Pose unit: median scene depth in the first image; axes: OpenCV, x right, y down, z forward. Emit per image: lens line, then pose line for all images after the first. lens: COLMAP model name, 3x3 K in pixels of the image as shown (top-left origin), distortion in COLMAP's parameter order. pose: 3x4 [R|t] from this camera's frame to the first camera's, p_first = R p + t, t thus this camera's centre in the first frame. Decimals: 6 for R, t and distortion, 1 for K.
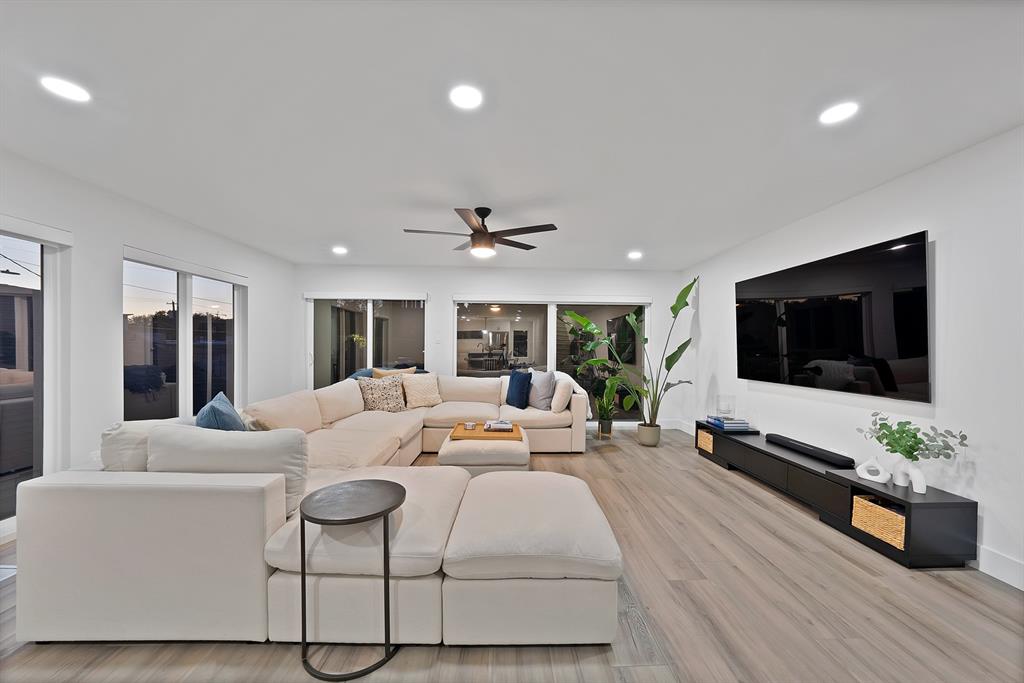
lens RADIAL K [[372.6, 0, 518.5], [0, 372.6, 356.5], [0, 0, 1]] dist [-0.021941, 0.004096]
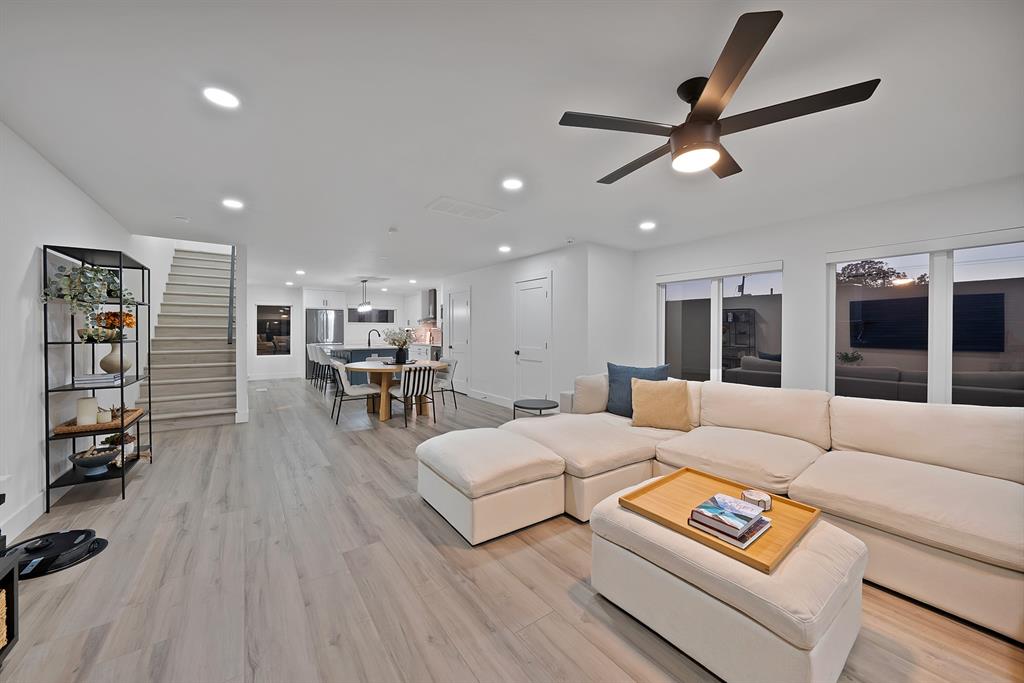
lens RADIAL K [[372.6, 0, 516.0], [0, 372.6, 348.4], [0, 0, 1]] dist [-0.021941, 0.004096]
pose [[-0.831501, 0.009402, -0.555444, 0.304035], [-0.025566, 0.998150, 0.055168, -0.021040], [0.554935, 0.060073, -0.829722, 0.939702]]
